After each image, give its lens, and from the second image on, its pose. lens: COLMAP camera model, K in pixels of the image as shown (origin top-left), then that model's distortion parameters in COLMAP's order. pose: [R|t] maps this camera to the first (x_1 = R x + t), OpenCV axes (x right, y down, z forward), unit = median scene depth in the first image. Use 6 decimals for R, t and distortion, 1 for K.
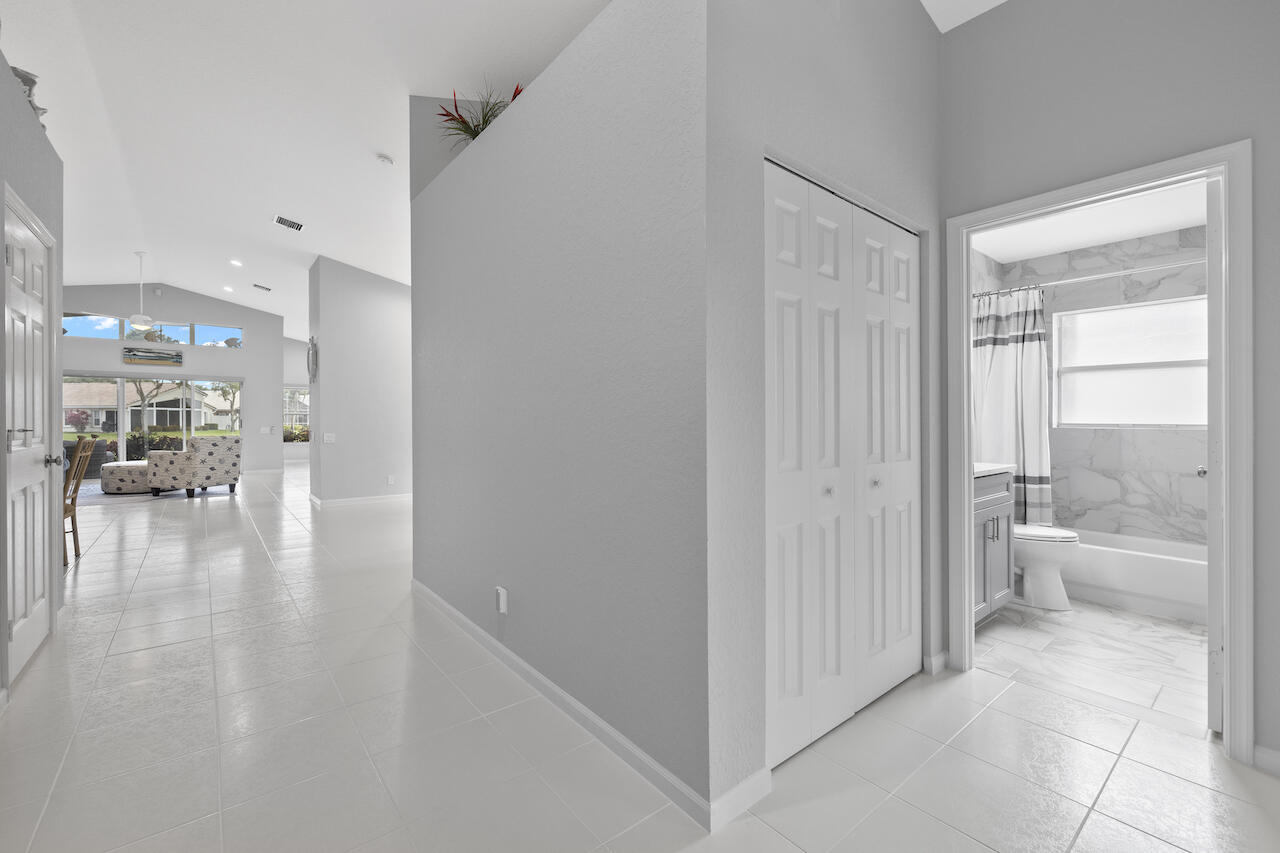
lens RADIAL K [[539.9, 0, 635.0], [0, 539.9, 423.6], [0, 0, 1]] dist [0.000041, -0.000161]
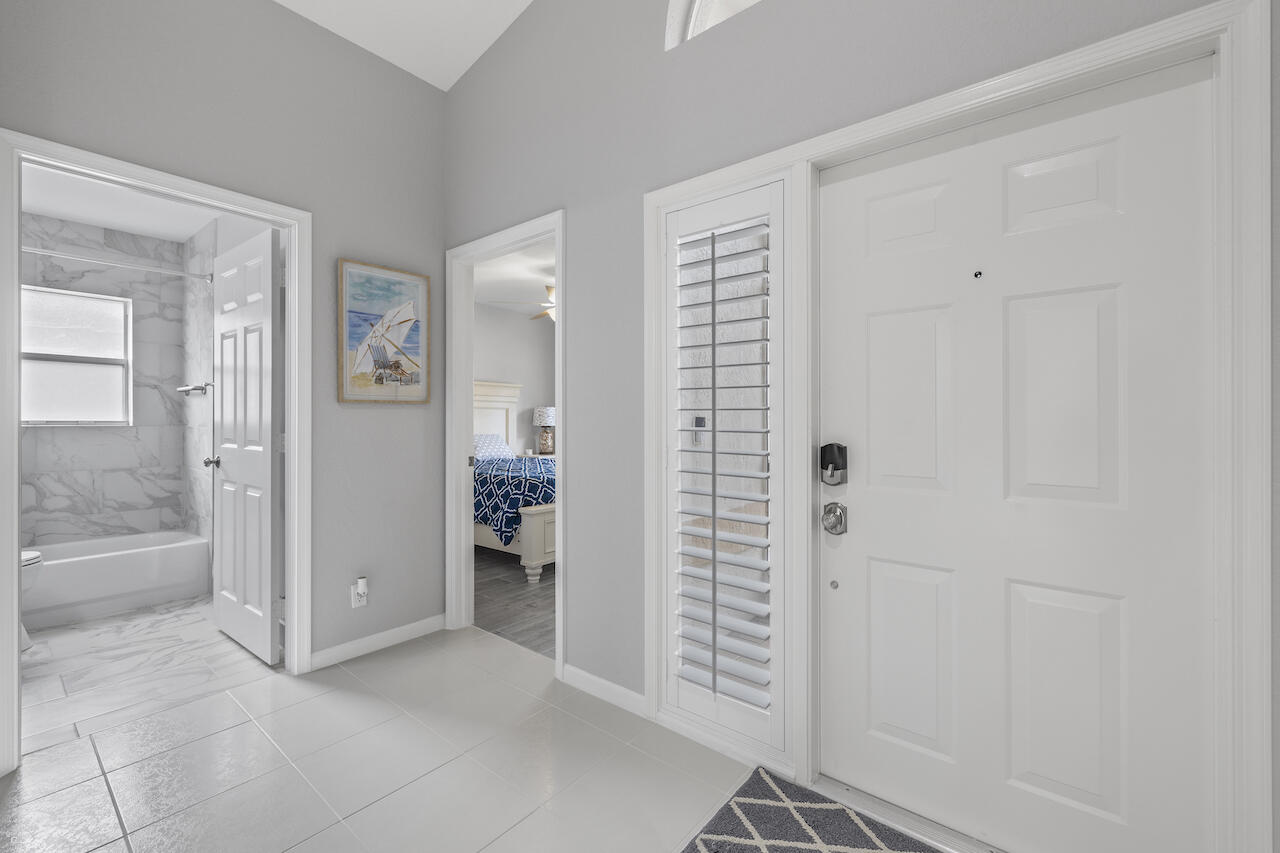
lens RADIAL K [[539.9, 0, 639.2], [0, 539.9, 416.6], [0, 0, 1]] dist [0.000041, -0.000161]
pose [[-0.203438, -0.002855, 0.979084, -0.220661], [0.005365, 0.999977, 0.004031, -0.006579], [-0.979073, 0.006073, -0.203418, 0.280101]]
